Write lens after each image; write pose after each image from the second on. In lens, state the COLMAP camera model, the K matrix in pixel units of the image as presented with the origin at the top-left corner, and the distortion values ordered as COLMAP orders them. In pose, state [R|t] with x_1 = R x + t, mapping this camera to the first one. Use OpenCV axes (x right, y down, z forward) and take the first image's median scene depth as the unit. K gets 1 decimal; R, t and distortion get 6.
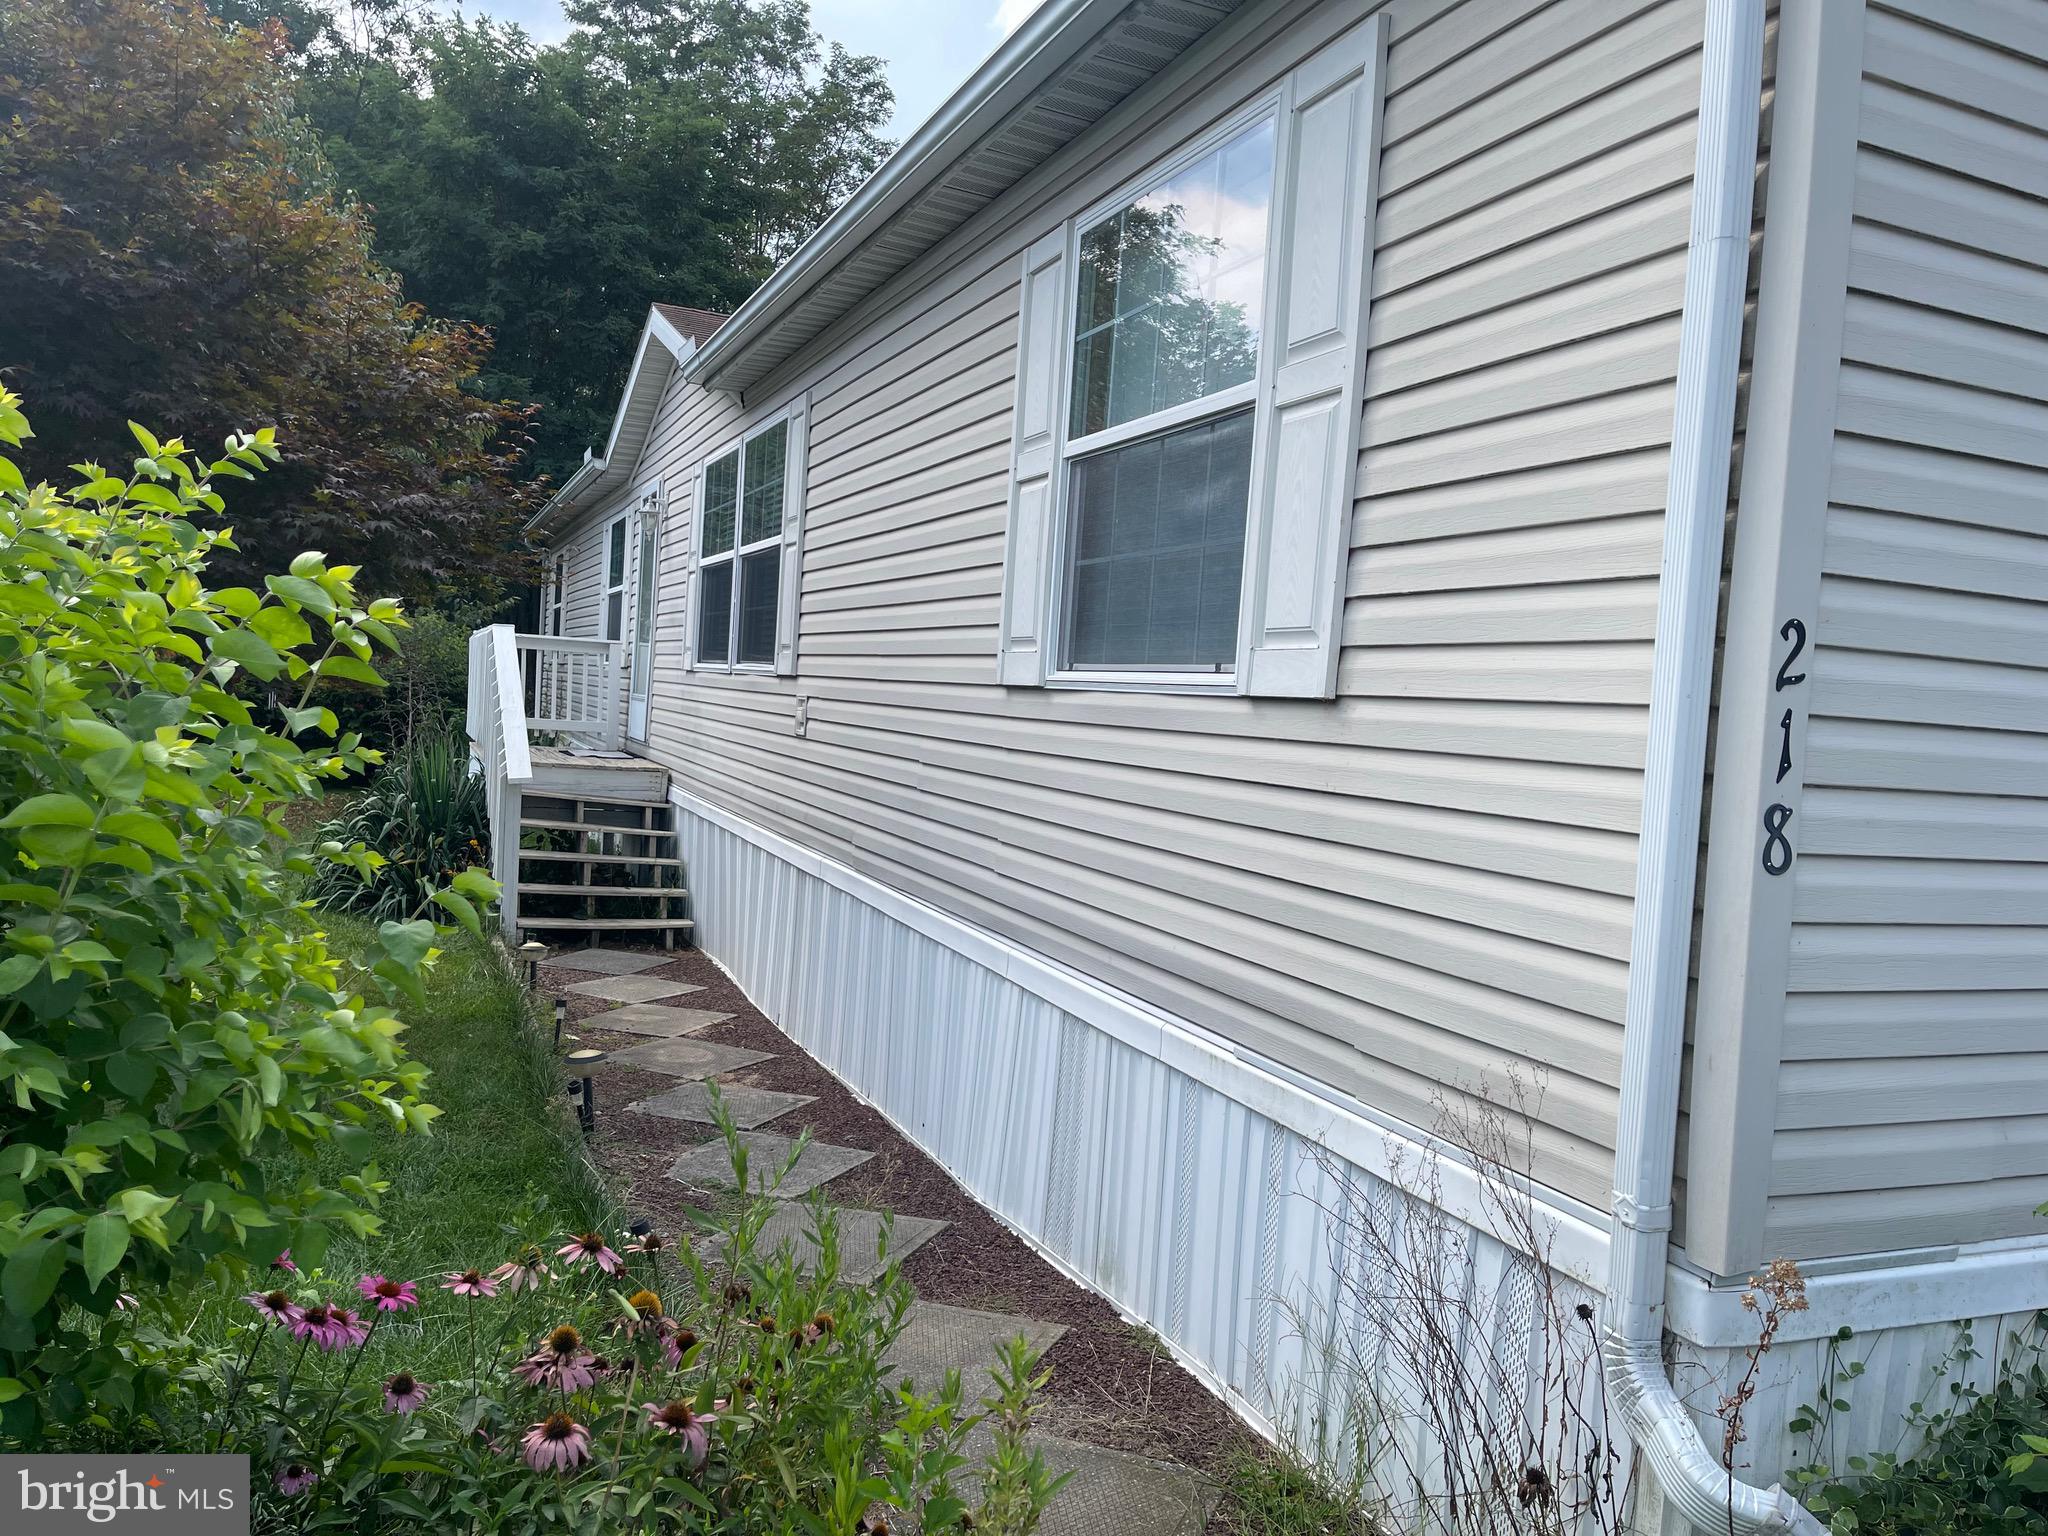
lens RADIAL K [[1540.1, 0, 1024.0], [0, 1540.1, 768.0], [0, 0, 1]] dist [0.041827, -0.088237]
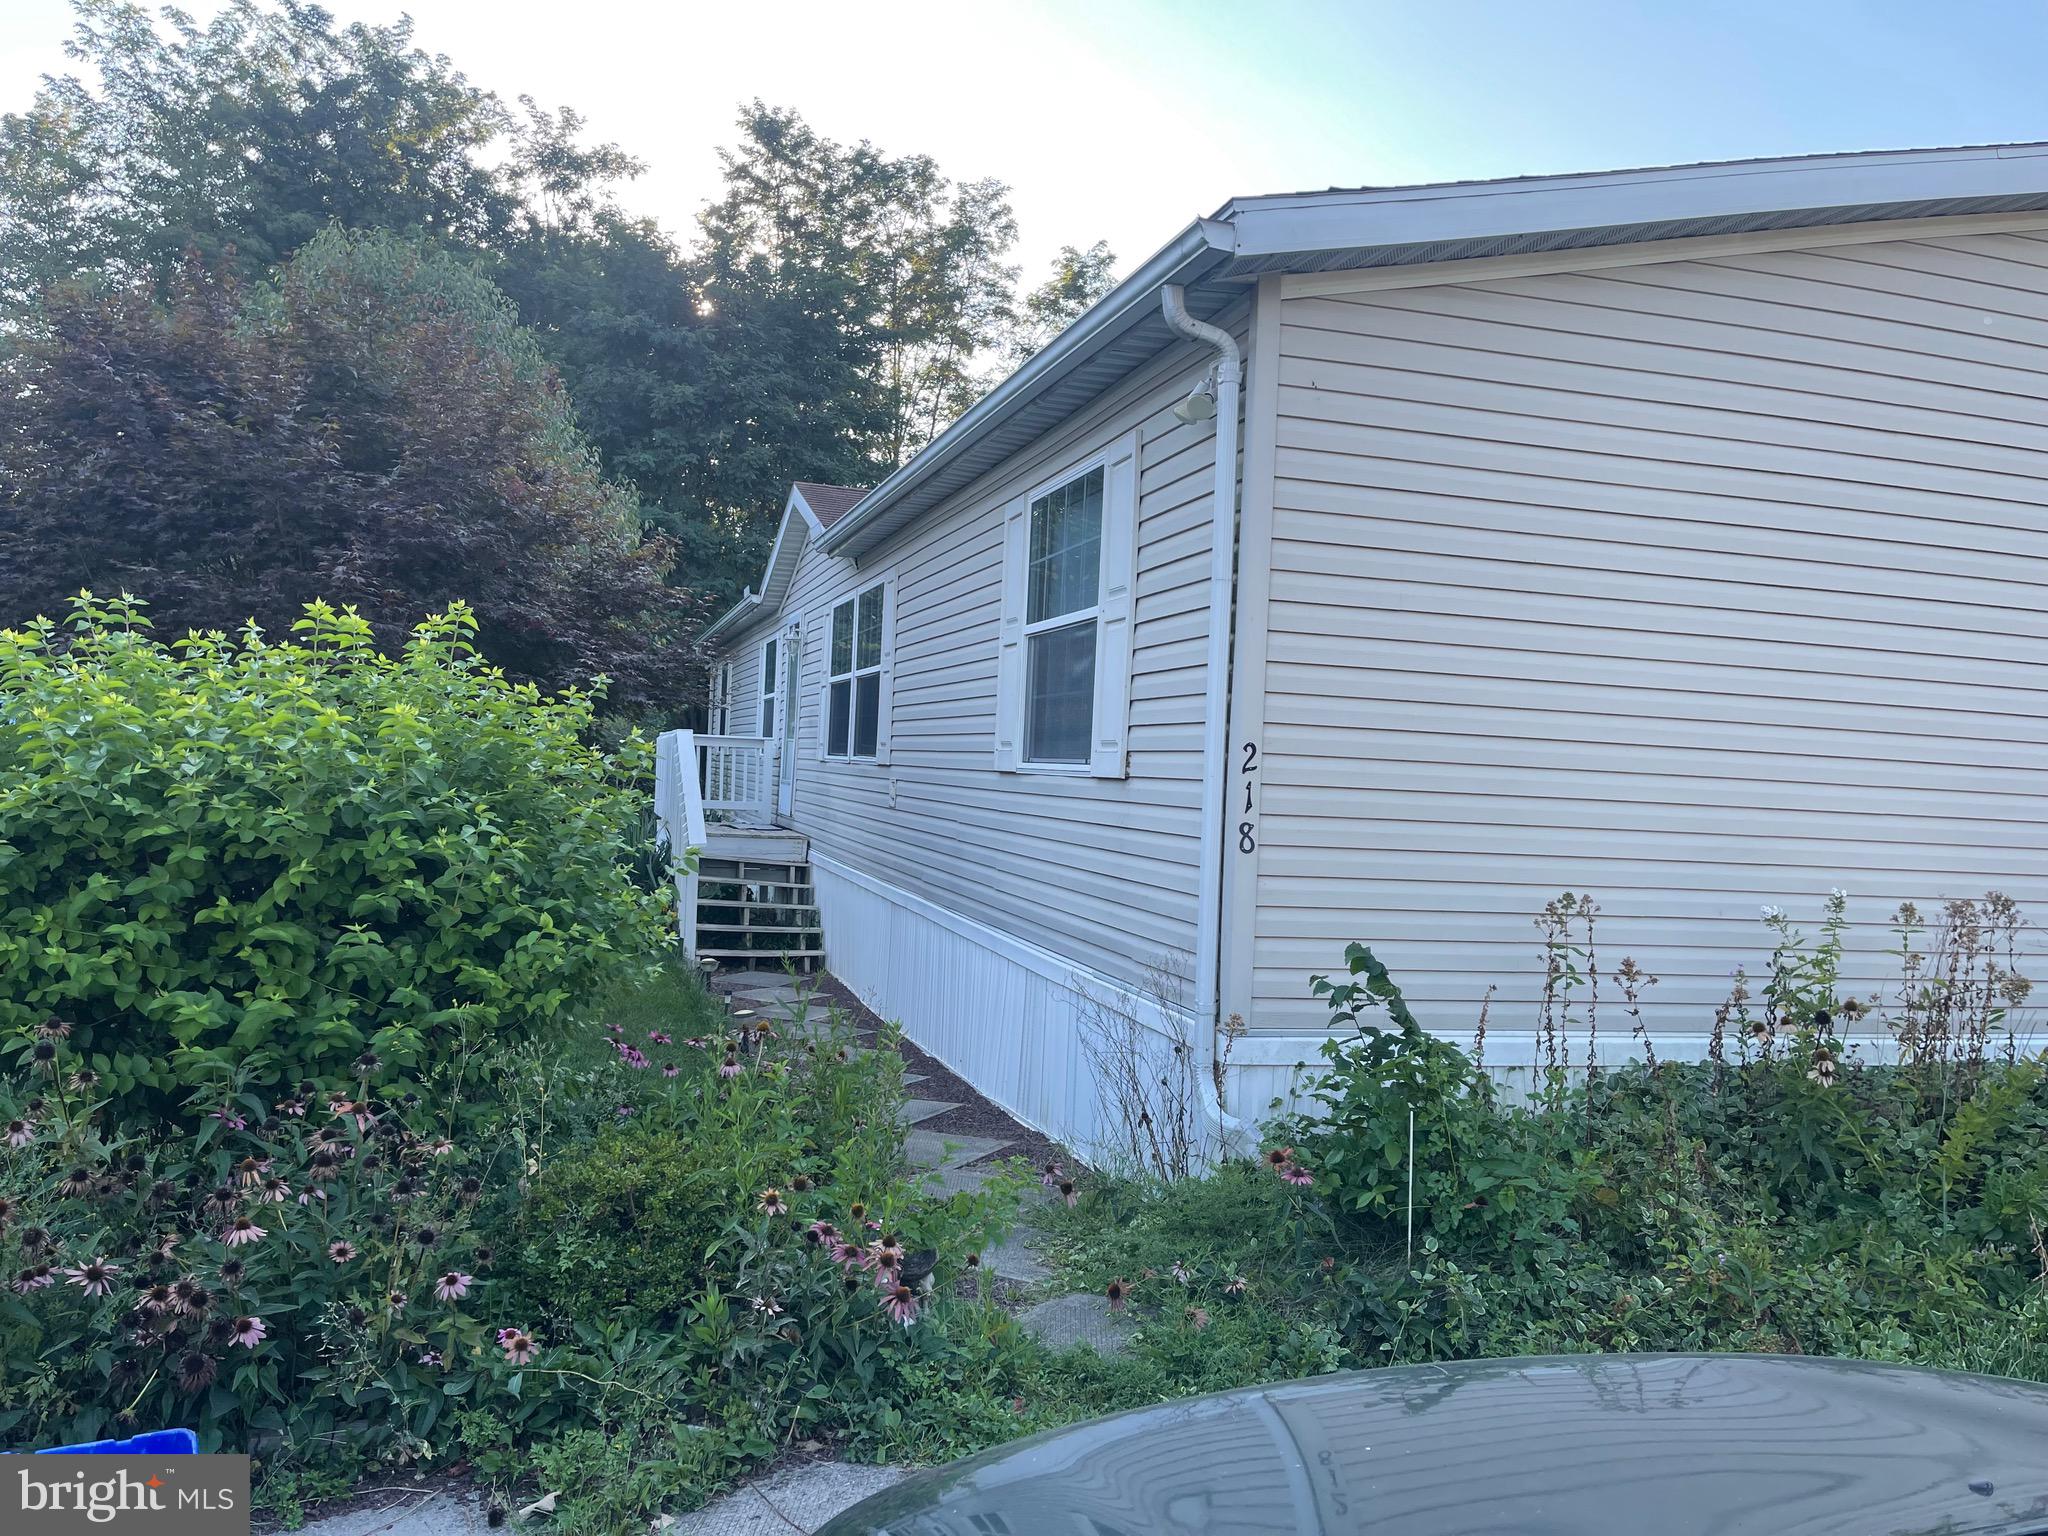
lens RADIAL K [[1586.2, 0, 1024.0], [0, 1586.2, 768.0], [0, 0, 1]] dist [0.130774, -0.181136]
pose [[0.994330, -0.017988, -0.104808, 0.100957], [0.012675, 0.998611, -0.051142, 0.014708], [0.105582, 0.049524, 0.993177, -0.344048]]
